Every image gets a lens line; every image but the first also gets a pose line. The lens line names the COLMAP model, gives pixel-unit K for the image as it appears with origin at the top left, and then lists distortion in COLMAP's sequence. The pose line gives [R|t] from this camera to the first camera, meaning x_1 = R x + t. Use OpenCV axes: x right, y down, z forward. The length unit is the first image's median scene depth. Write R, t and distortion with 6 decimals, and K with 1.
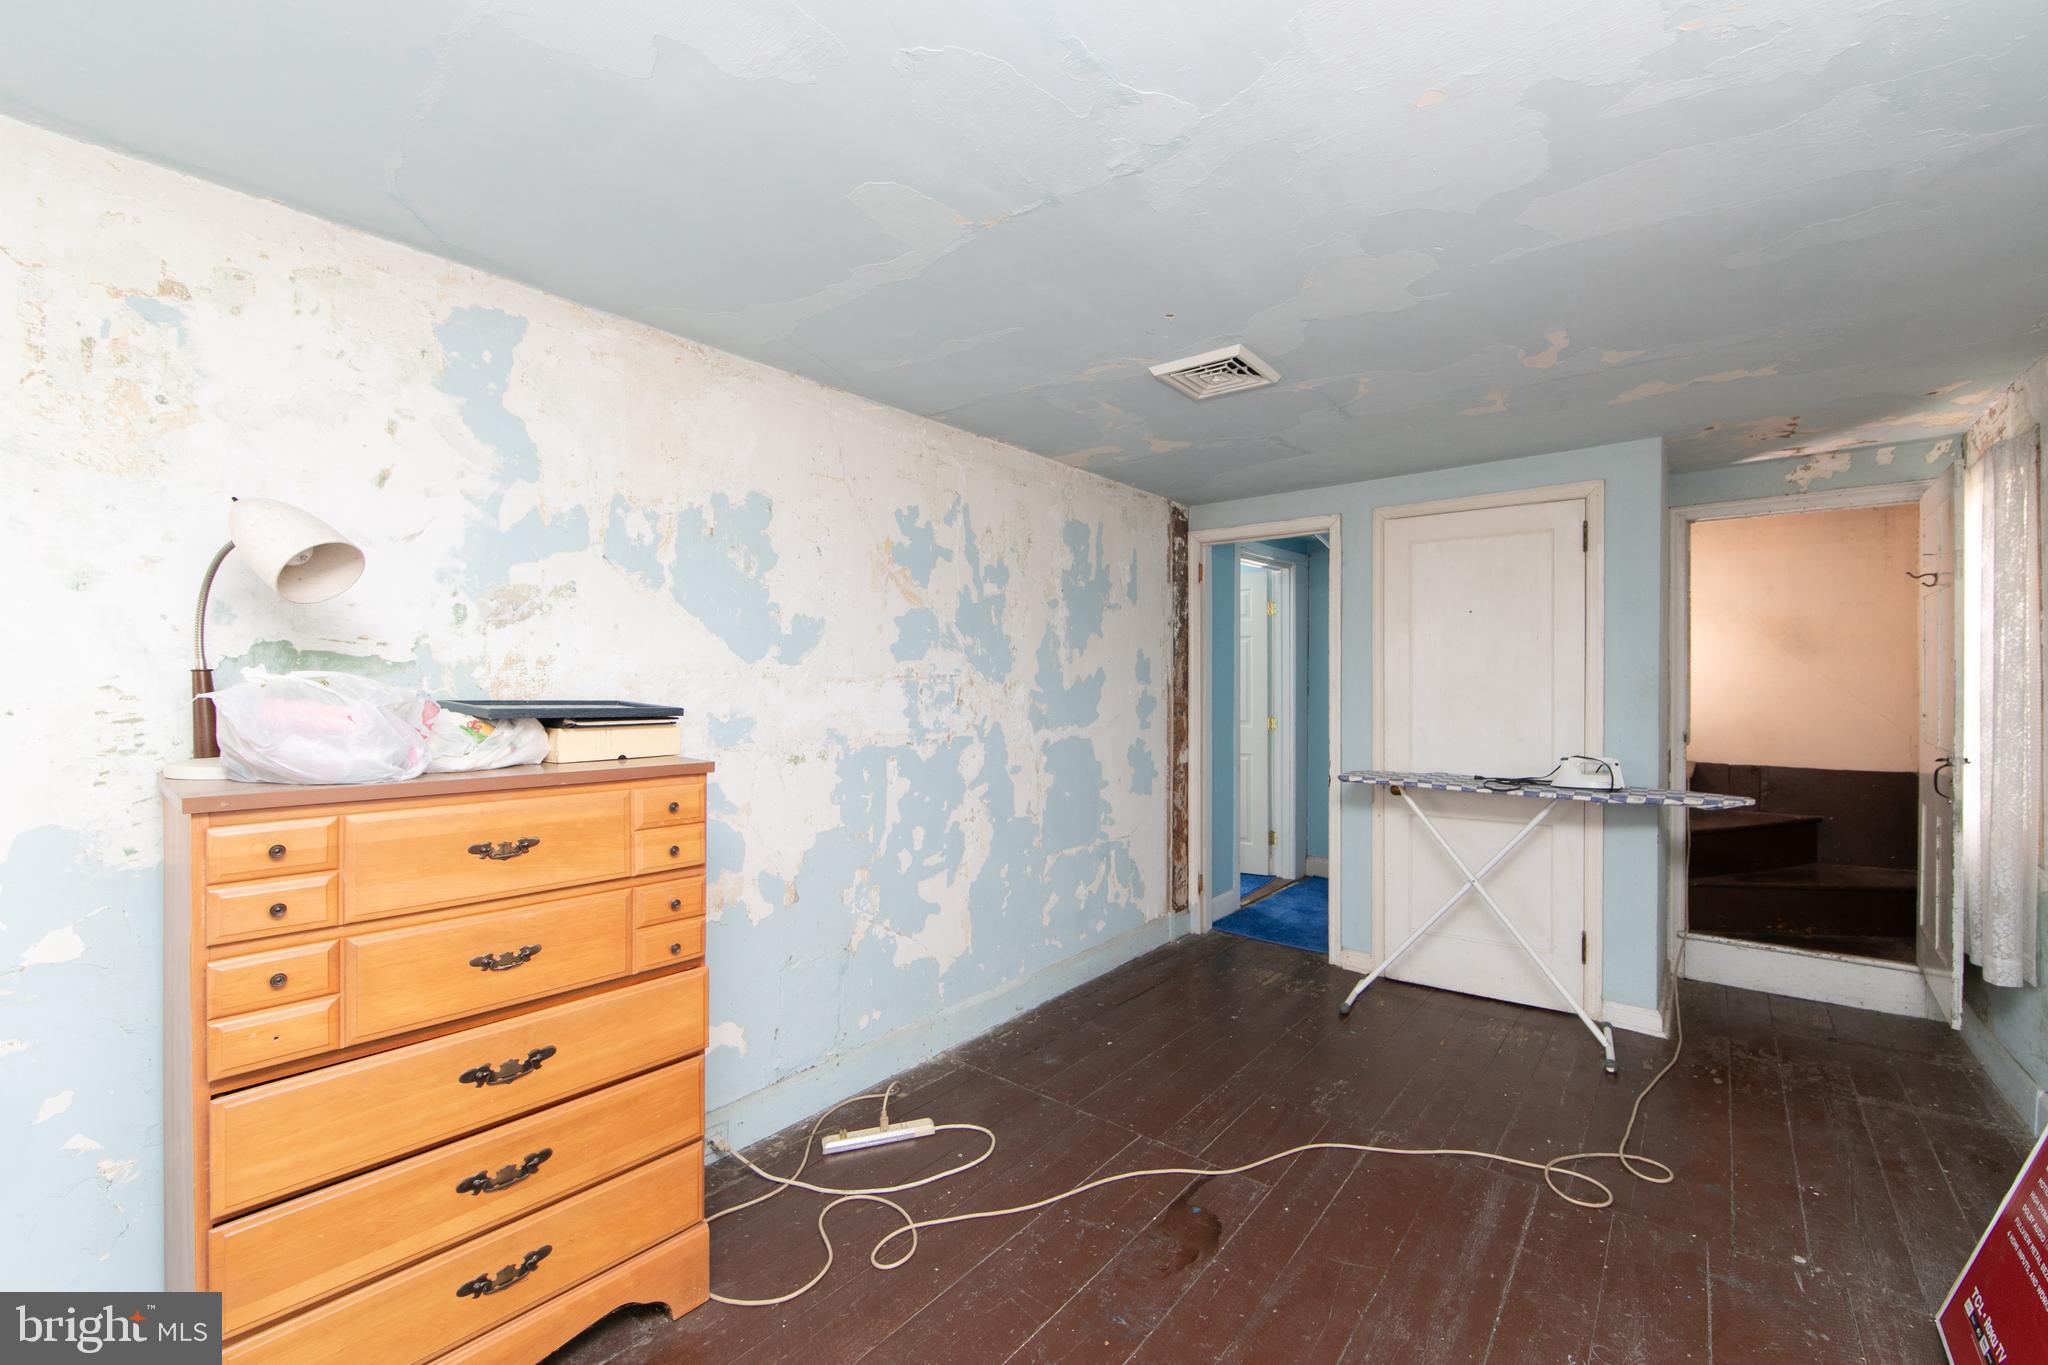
lens RADIAL K [[818.4, 0, 1024.5], [0, 818.4, 684.4], [0, 0, 1]] dist [0.001387, 0.000052]
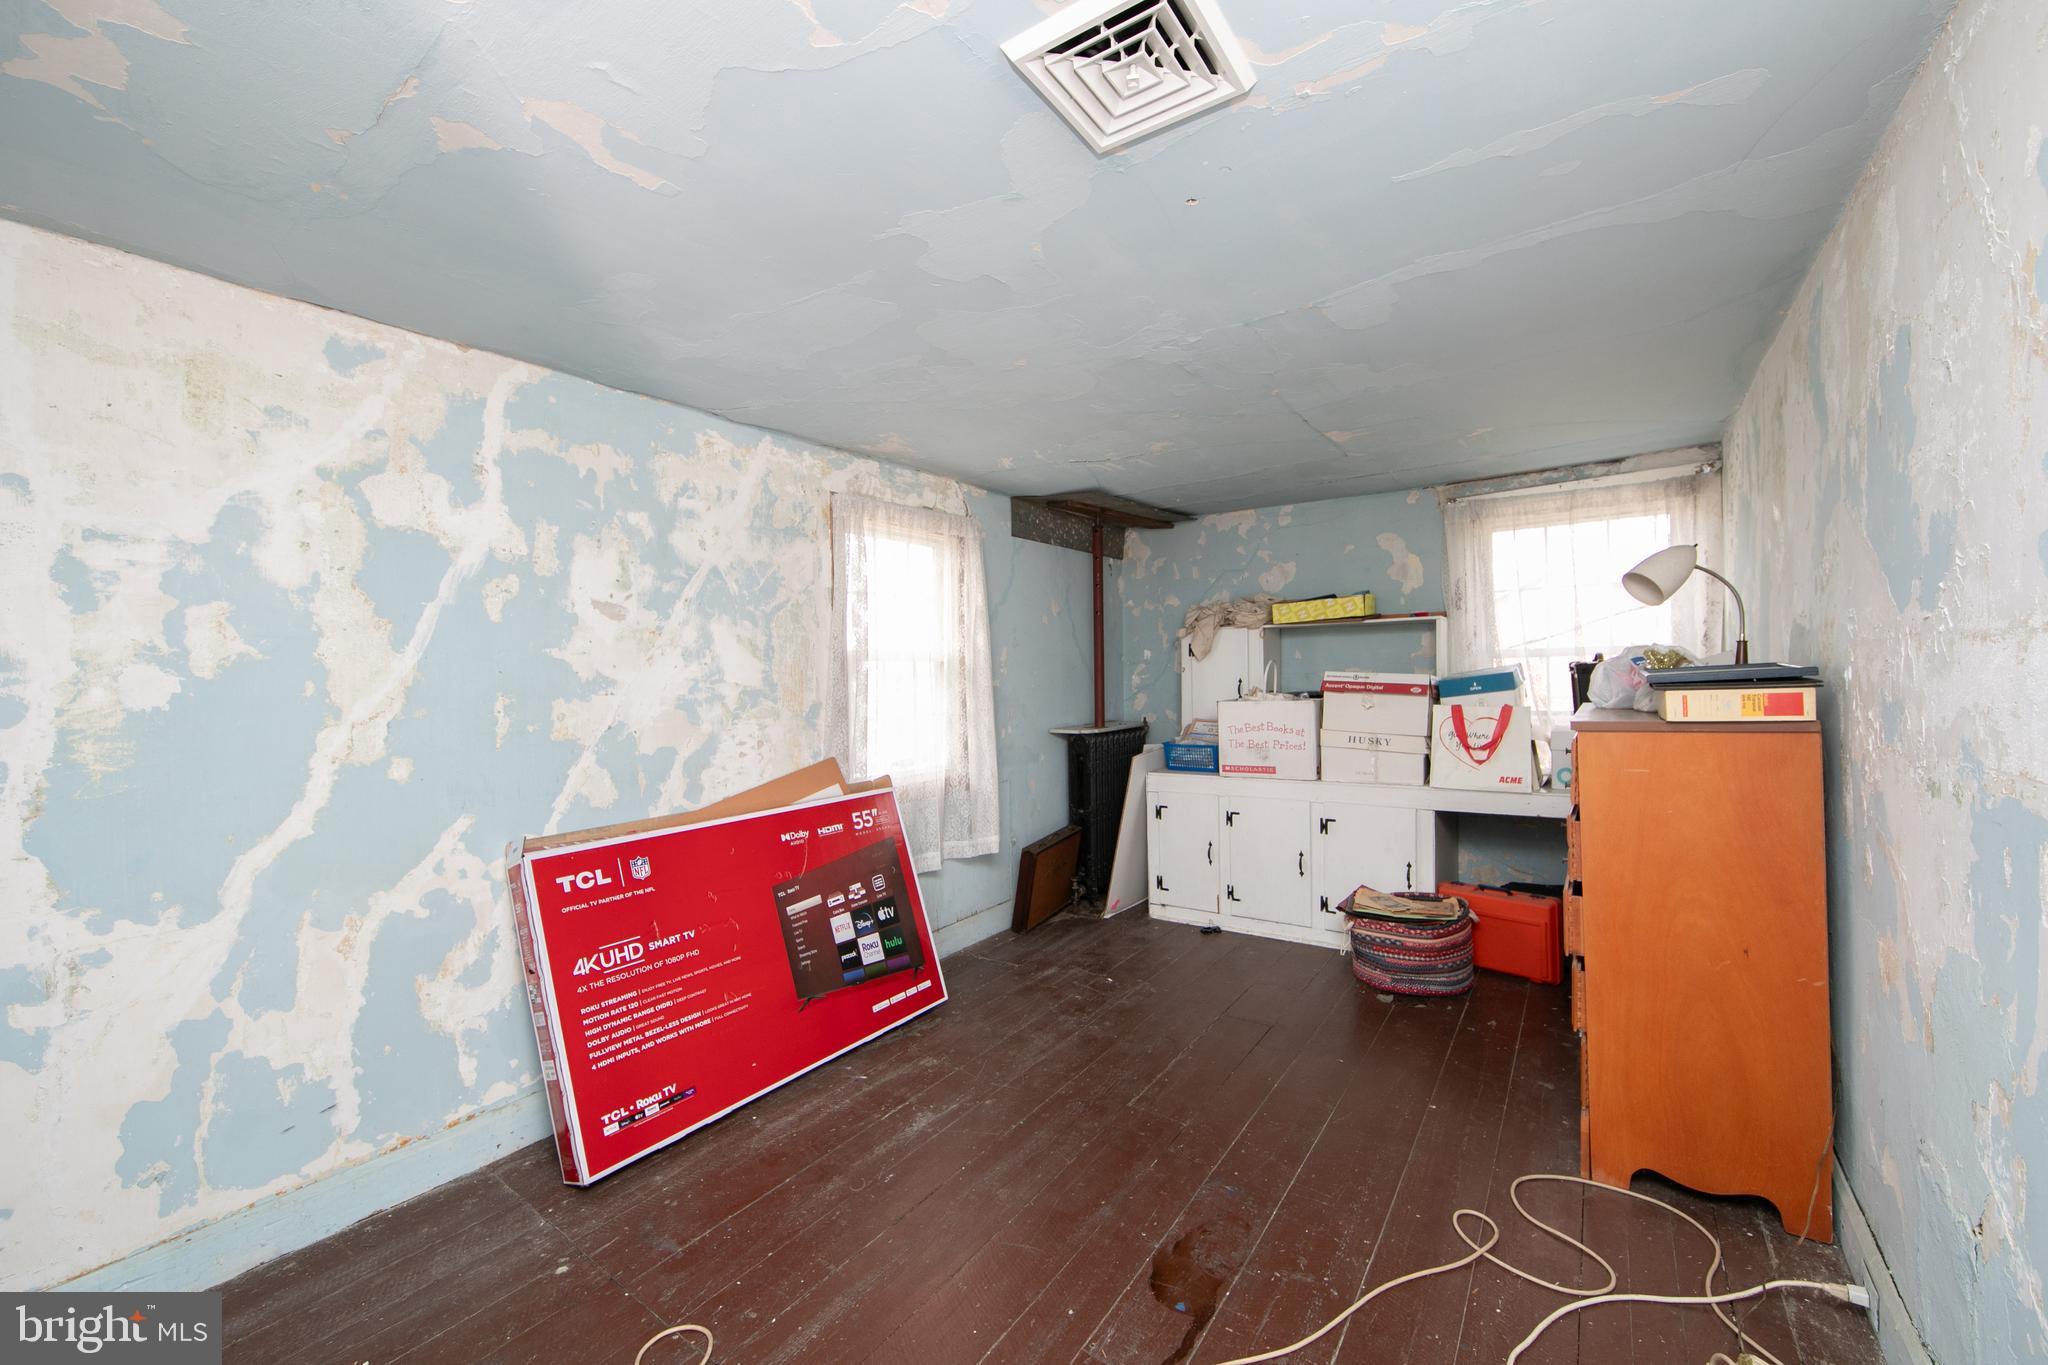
lens RADIAL K [[818.4, 0, 1024.2], [0, 818.4, 677.2], [0, 0, 1]] dist [0.001387, 0.000052]
pose [[-0.995200, 0.022299, -0.095287, 0.455525], [0.021959, 0.999748, 0.004606, 0.010253], [0.095366, 0.002492, -0.995439, 1.907268]]
